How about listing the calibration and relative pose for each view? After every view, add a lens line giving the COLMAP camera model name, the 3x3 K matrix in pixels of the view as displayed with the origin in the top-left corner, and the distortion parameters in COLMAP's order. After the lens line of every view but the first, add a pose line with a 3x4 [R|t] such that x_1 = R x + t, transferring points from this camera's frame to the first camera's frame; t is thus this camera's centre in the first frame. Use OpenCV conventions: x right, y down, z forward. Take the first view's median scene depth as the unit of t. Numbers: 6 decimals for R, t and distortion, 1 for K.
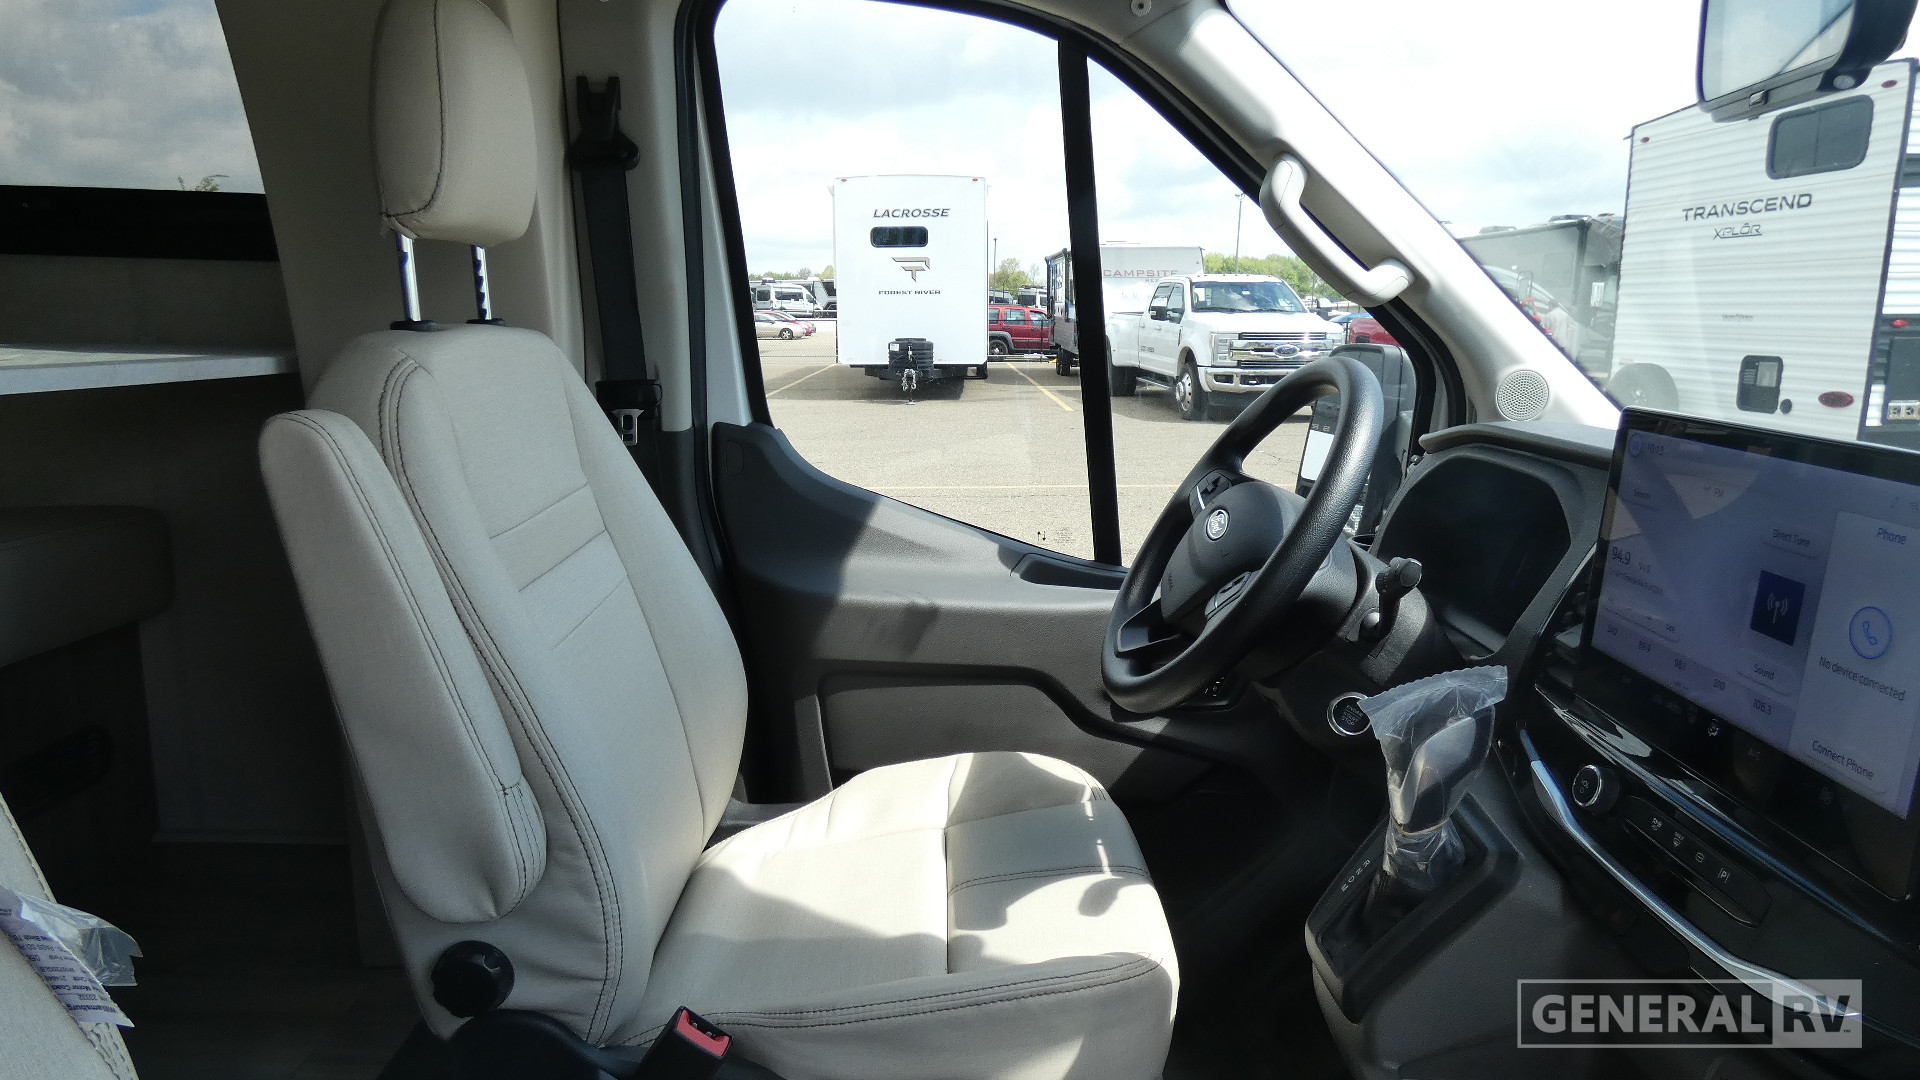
lens RADIAL K [[1149.4, 0, 956.6], [0, 1149.4, 543.9], [0, 0, 1]] dist [0.001882, -0.003630]
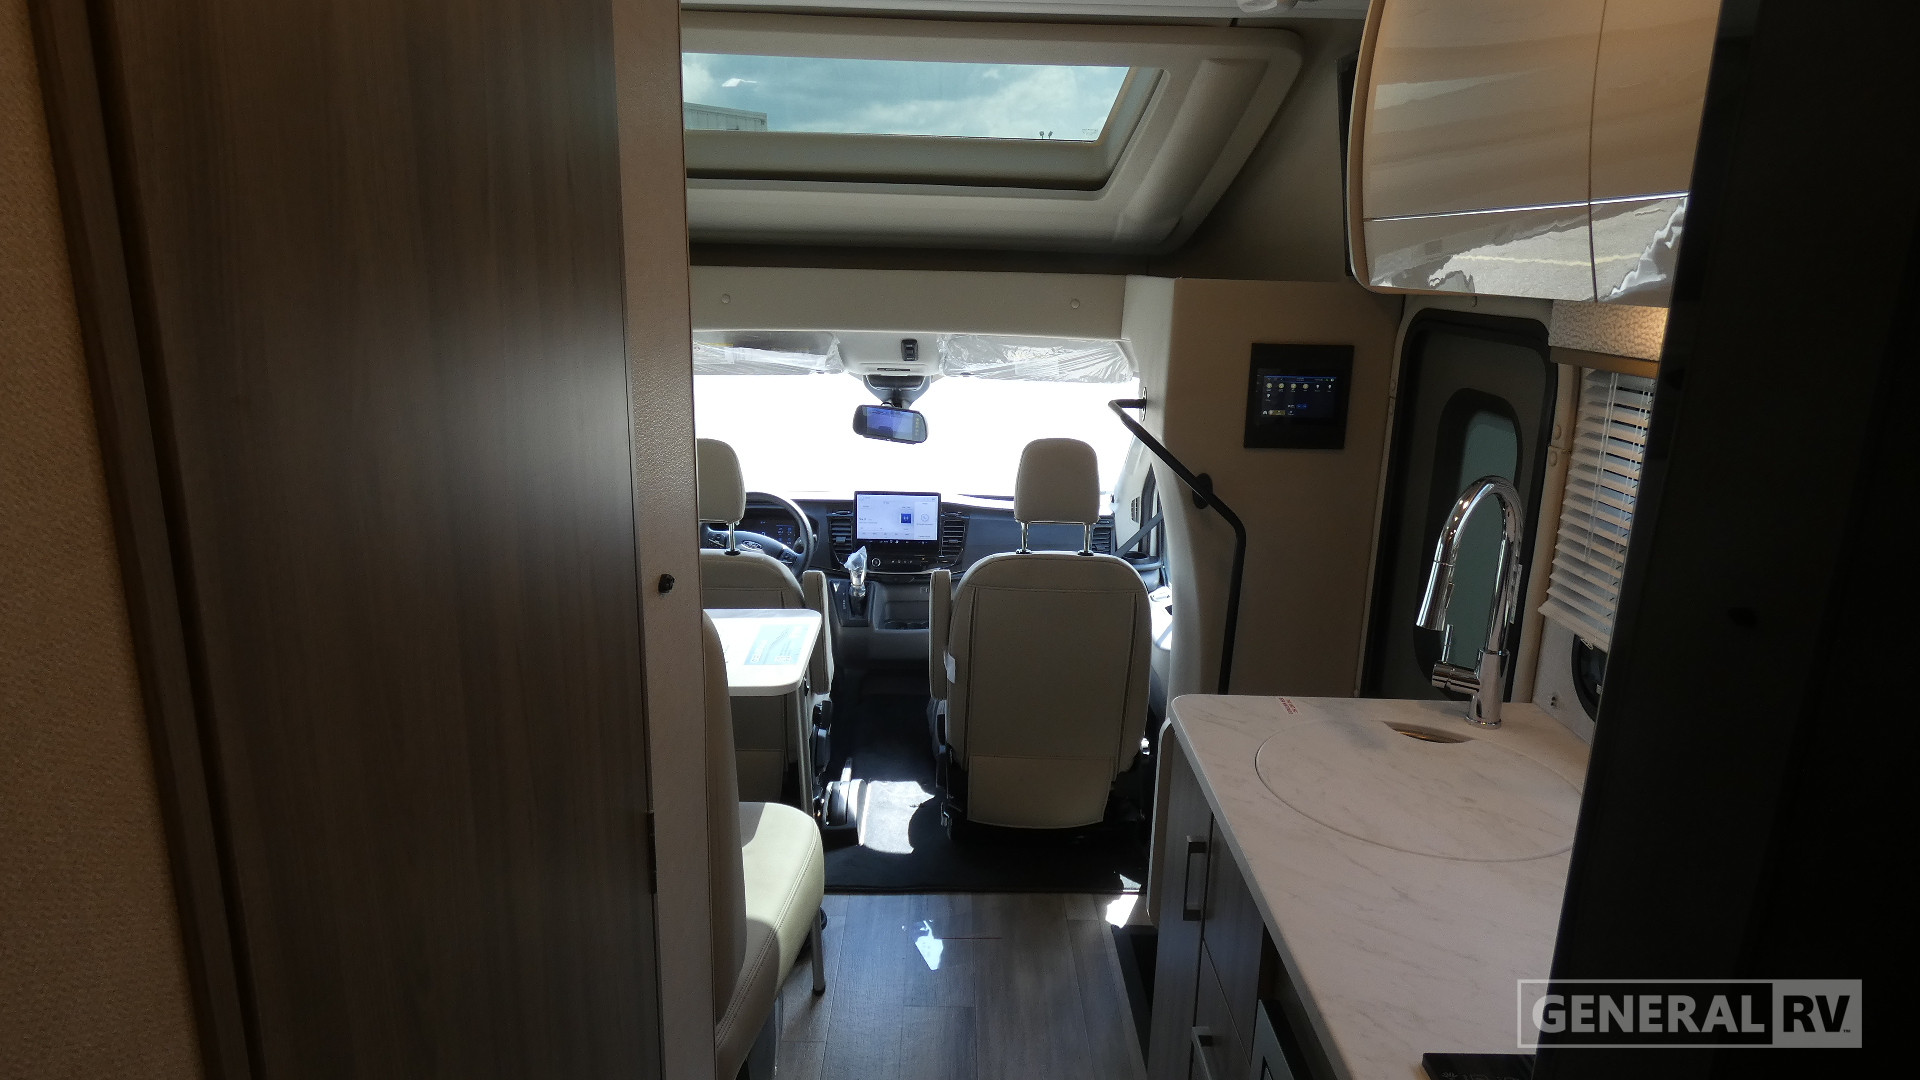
lens RADIAL K [[1149.4, 0, 956.4], [0, 1149.4, 544.9], [0, 0, 1]] dist [0.001882, -0.003630]
pose [[-0.000424, -0.267134, 0.963659, -4.861060], [0.192726, 0.945571, 0.262205, -1.269602], [-0.981252, 0.185834, 0.051083, 0.395764]]
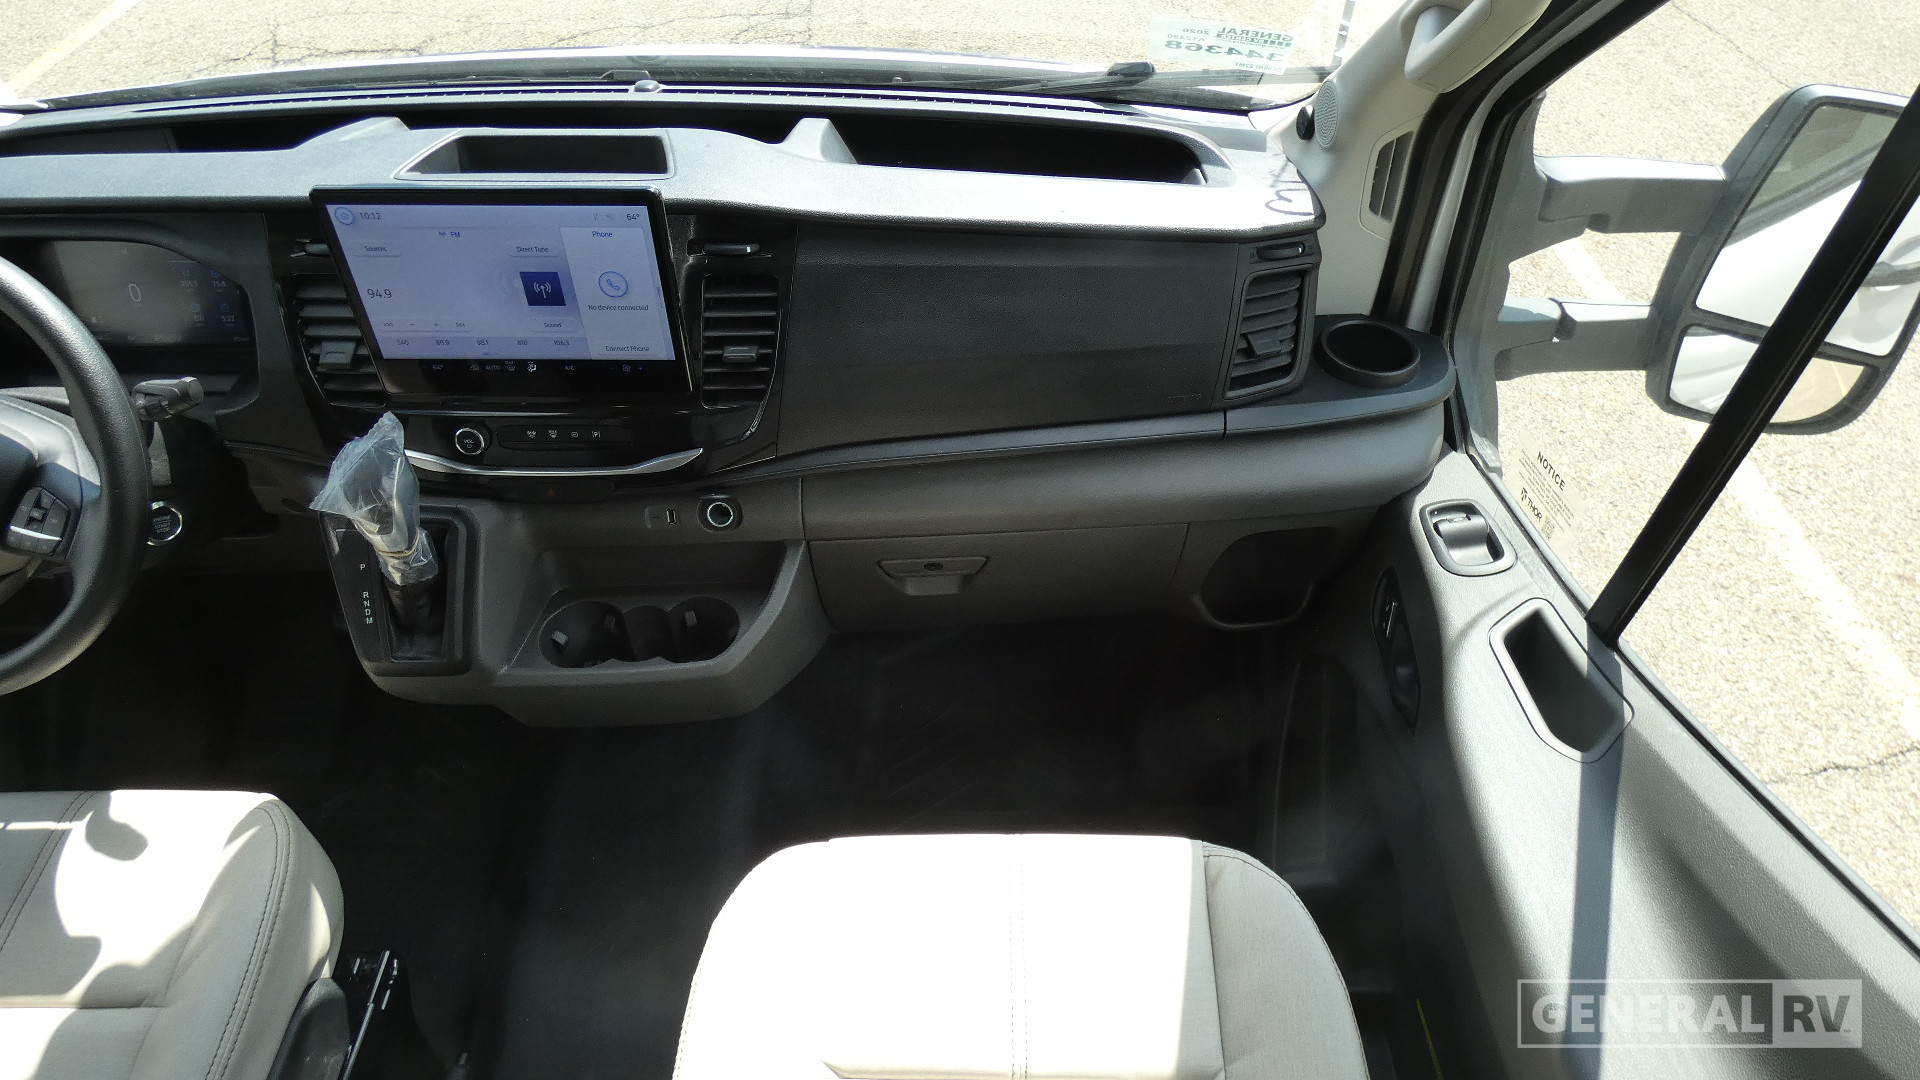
lens RADIAL K [[1149.4, 0, 958.0], [0, 1149.4, 539.9], [0, 0, 1]] dist [0.001882, -0.003630]
pose [[0.006609, -0.690962, 0.722861, -0.650150], [0.212824, 0.707287, 0.674130, -0.609458], [-0.977068, 0.149387, 0.151728, 0.203846]]
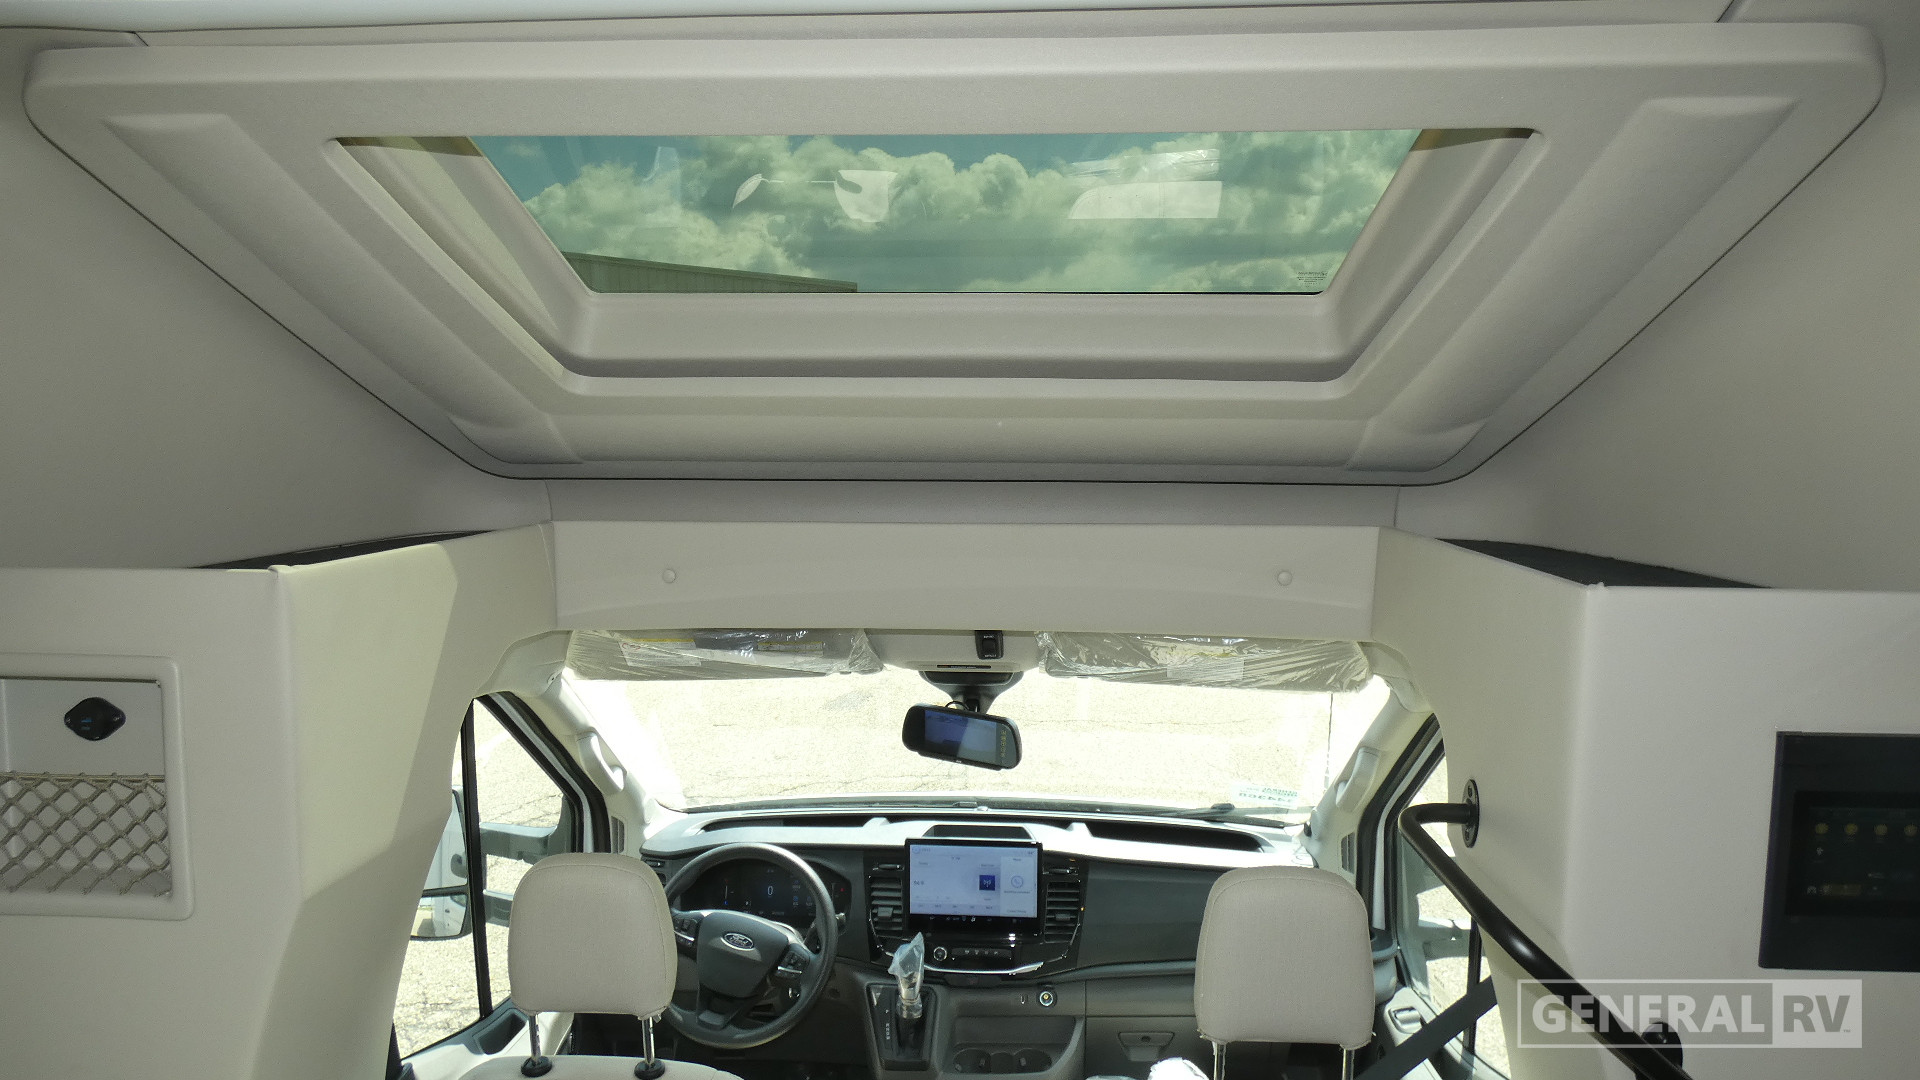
lens RADIAL K [[1149.4, 0, 958.8], [0, 1149.4, 545.5], [0, 0, 1]] dist [0.001882, -0.003630]
pose [[0.073655, -0.136249, 0.987933, -2.751490], [0.214047, 0.969697, 0.117776, -1.408319], [-0.974042, 0.202790, 0.100586, 0.419582]]
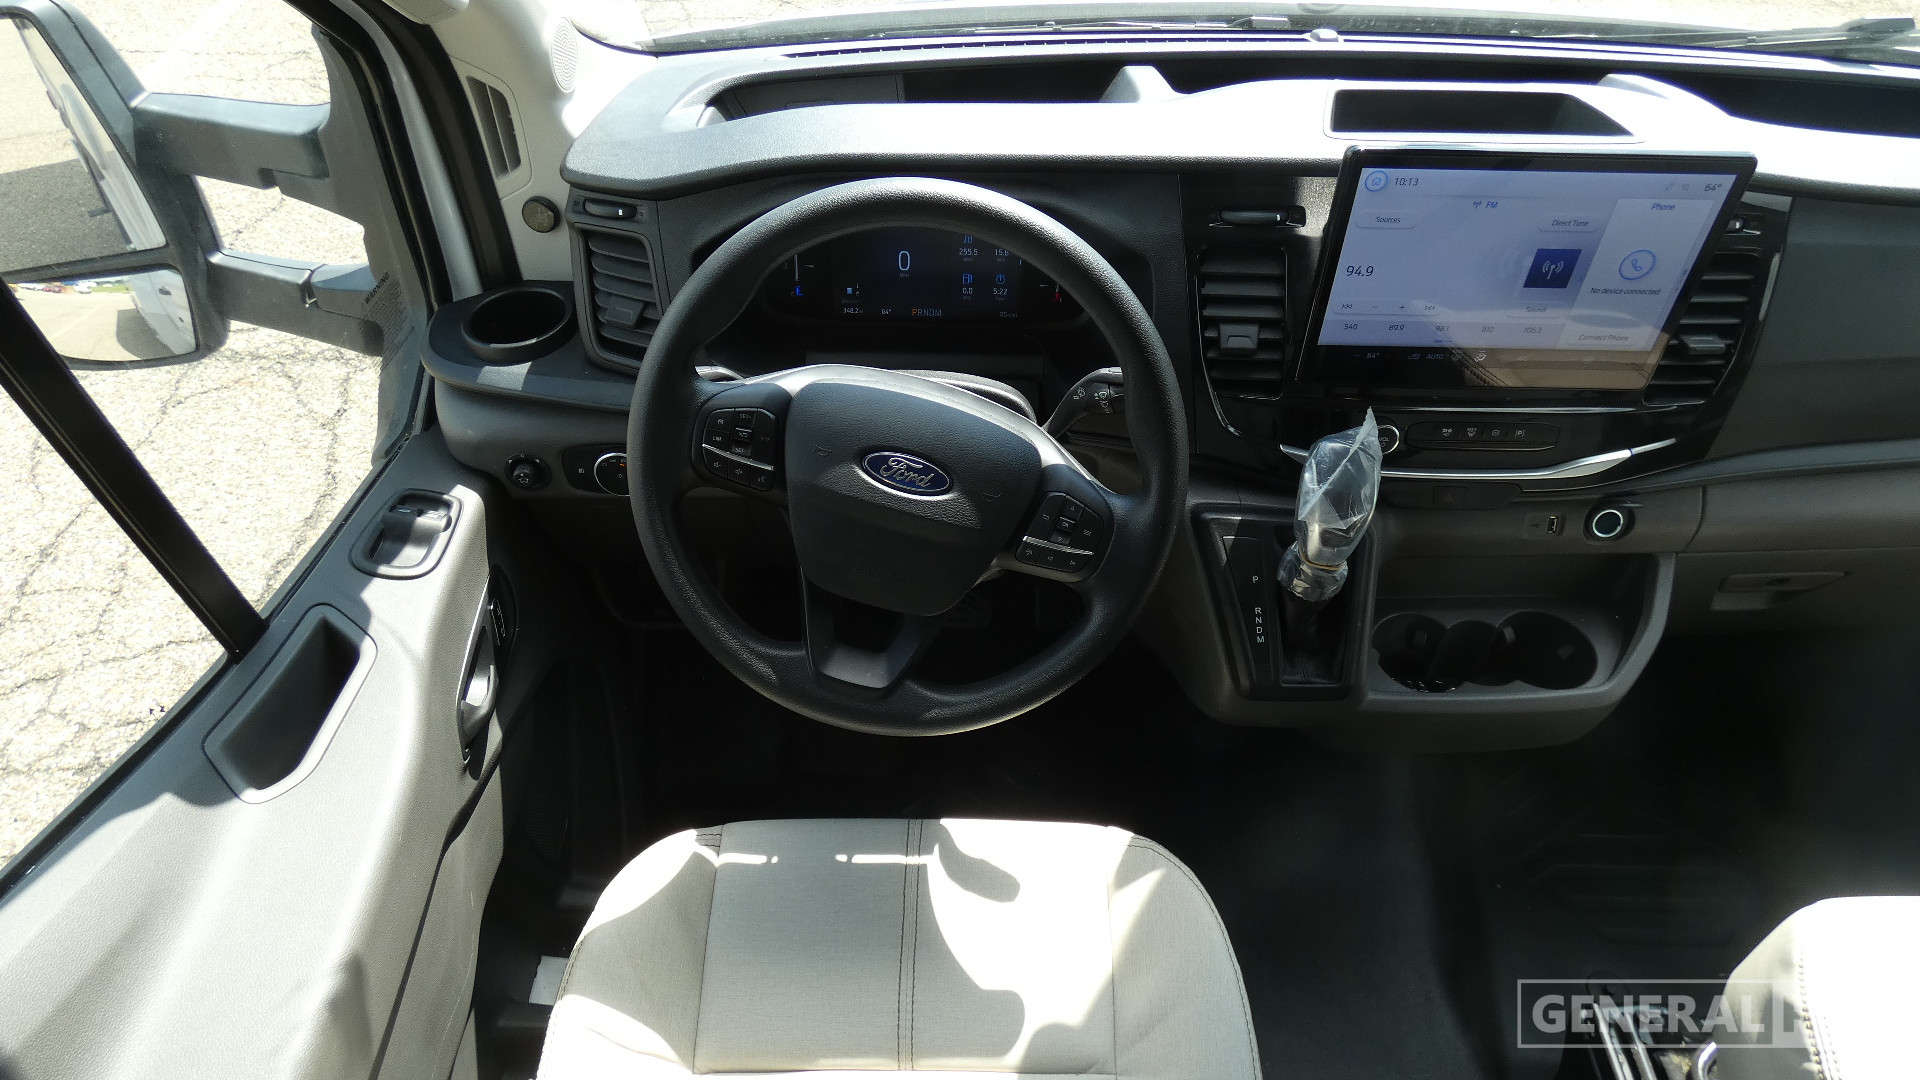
lens RADIAL K [[1149.4, 0, 953.8], [0, 1149.4, 542.0], [0, 0, 1]] dist [0.001882, -0.003630]
pose [[0.028718, -0.714349, 0.699200, -0.496757], [0.208786, 0.688346, 0.694685, -0.778027], [-0.977540, 0.126033, 0.168914, 1.385210]]
